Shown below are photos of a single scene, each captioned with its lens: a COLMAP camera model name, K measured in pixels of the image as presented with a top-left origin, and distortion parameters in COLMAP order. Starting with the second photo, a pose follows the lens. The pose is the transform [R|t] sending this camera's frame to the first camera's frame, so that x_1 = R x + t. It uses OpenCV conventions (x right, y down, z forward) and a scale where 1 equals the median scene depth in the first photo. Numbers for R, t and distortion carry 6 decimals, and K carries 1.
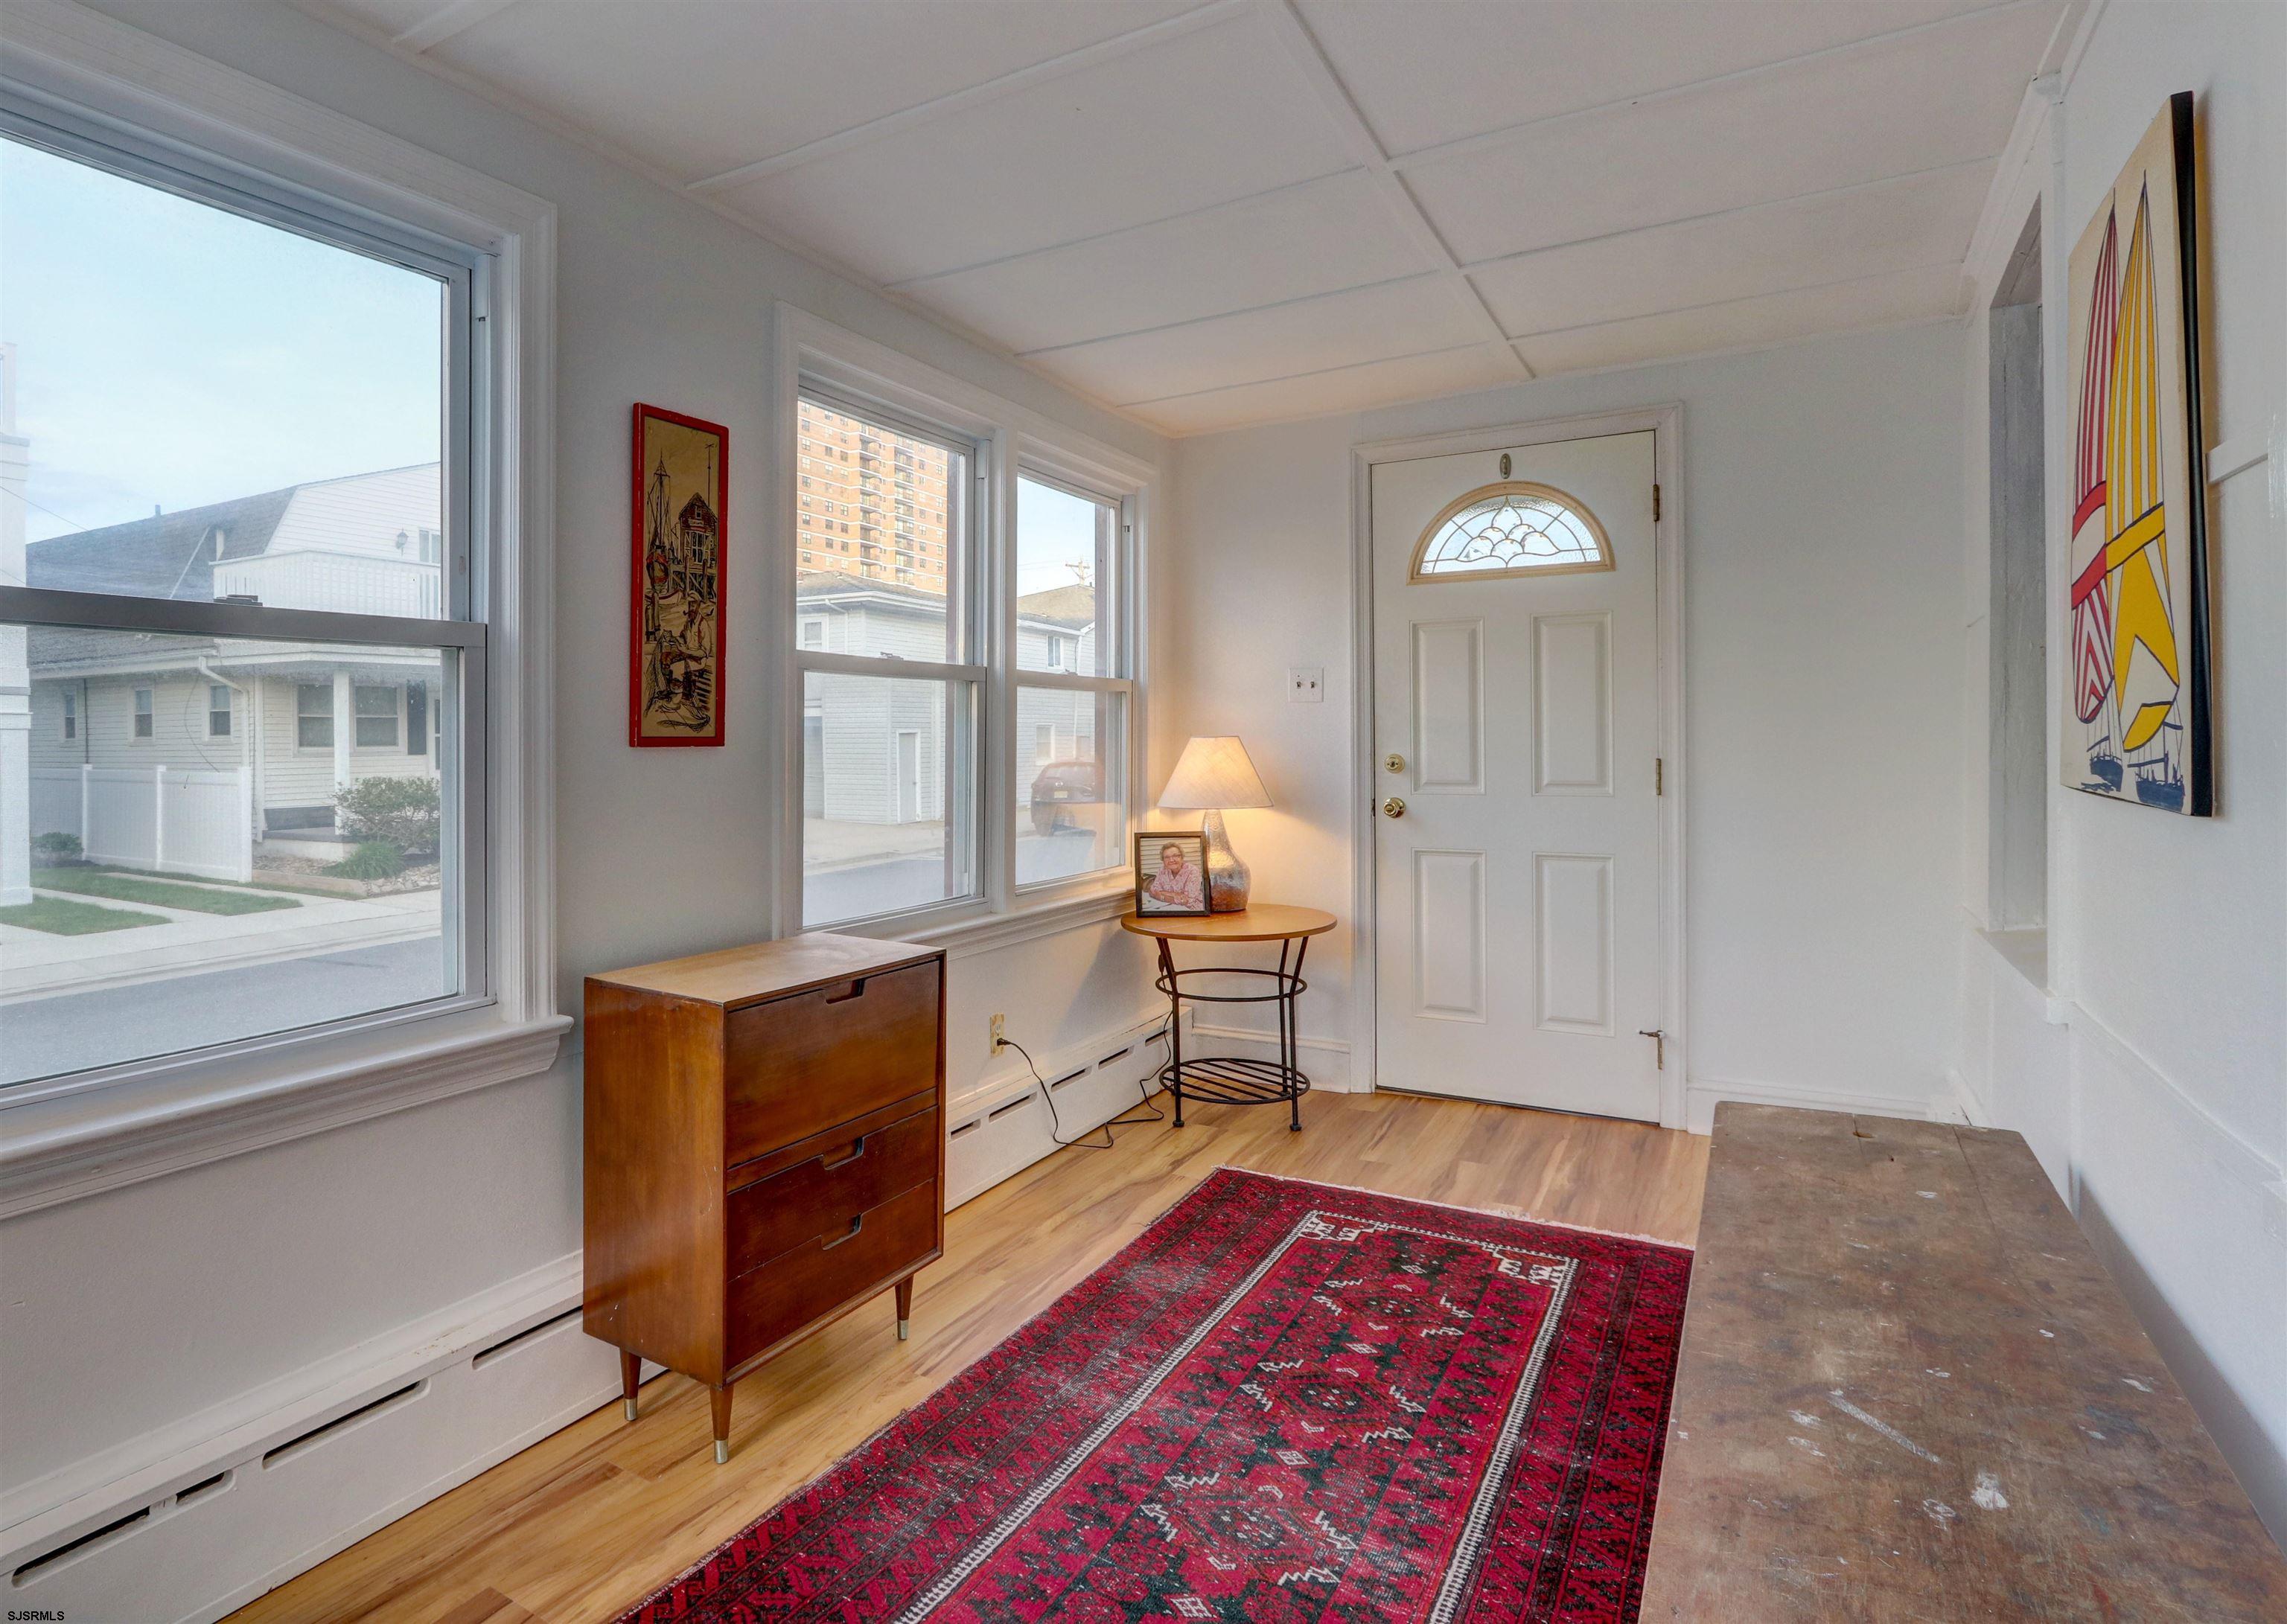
lens RADIAL K [[1209.5, 0, 1024.5], [0, 1209.5, 738.8], [0, 0, 1]] dist [-0.017881, 0.001373]
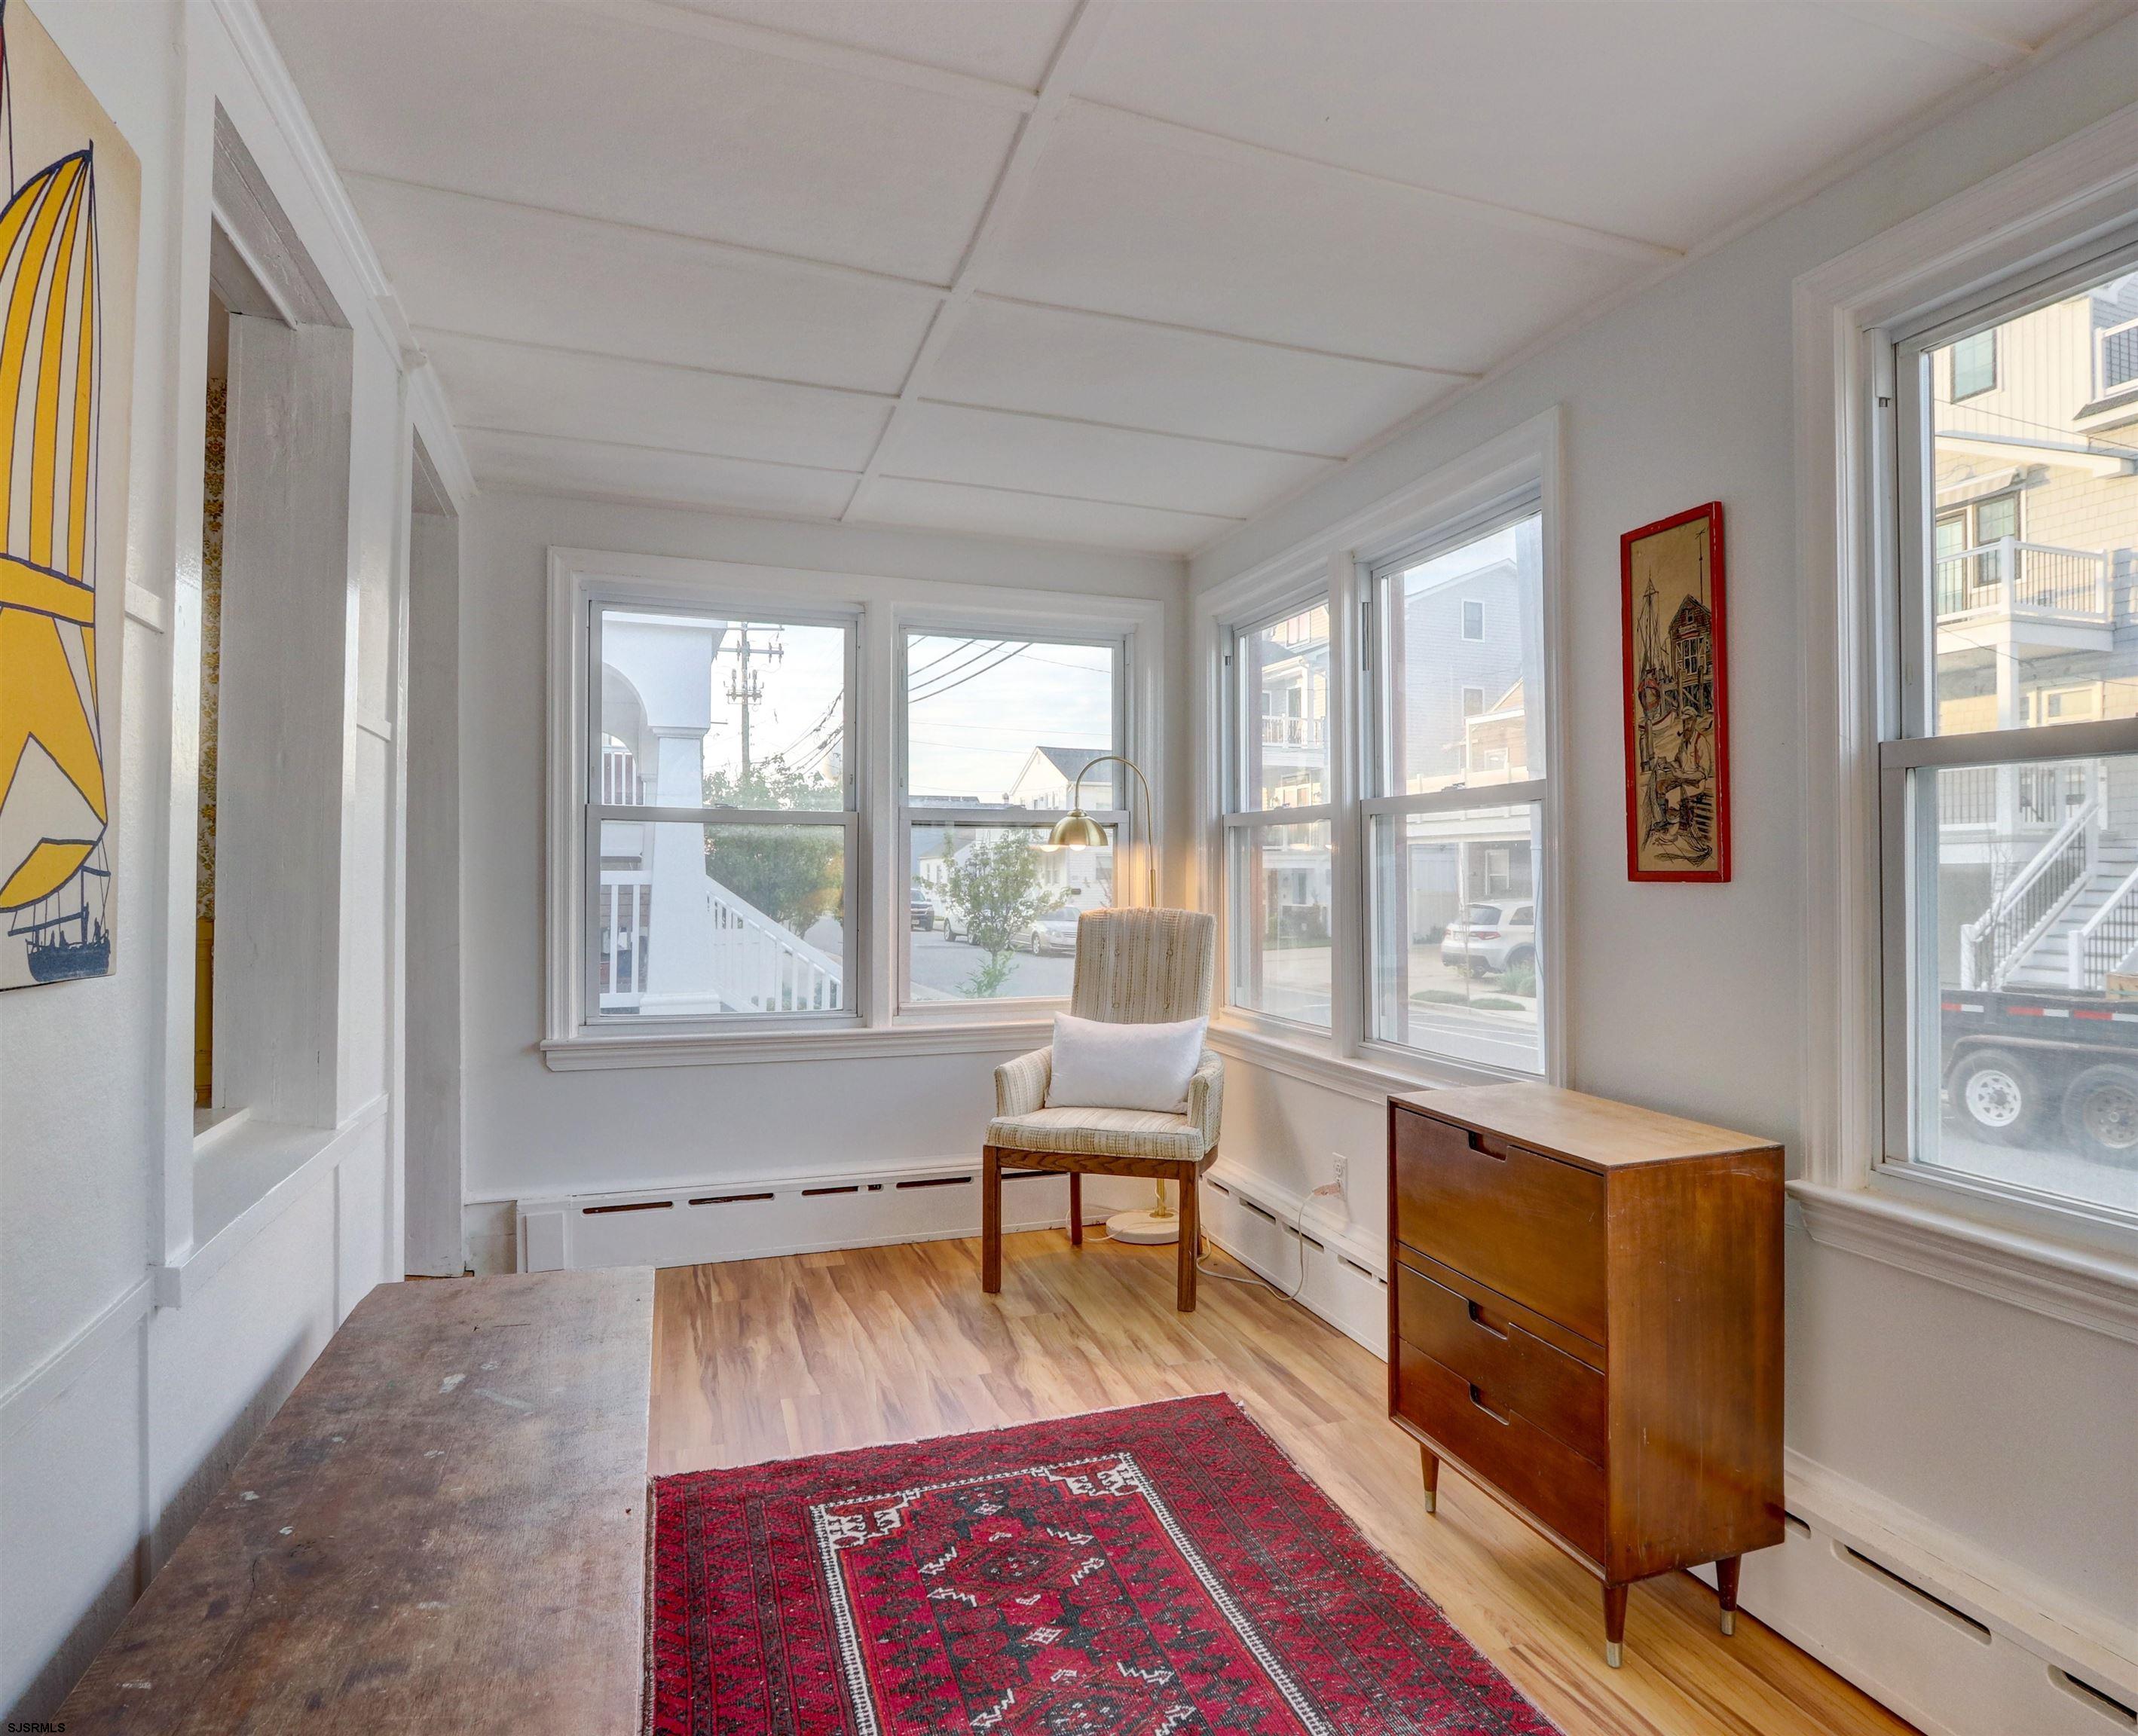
lens RADIAL K [[1241.5, 0, 1072.9], [0, 1241.5, 860.8], [0, 0, 1]] dist [0.000807, 0.000412]
pose [[-0.642933, 0.000691, -0.765922, 0.734065], [0.005296, 0.999980, -0.003543, -0.008666], [0.765904, -0.006334, -0.642924, 1.273601]]
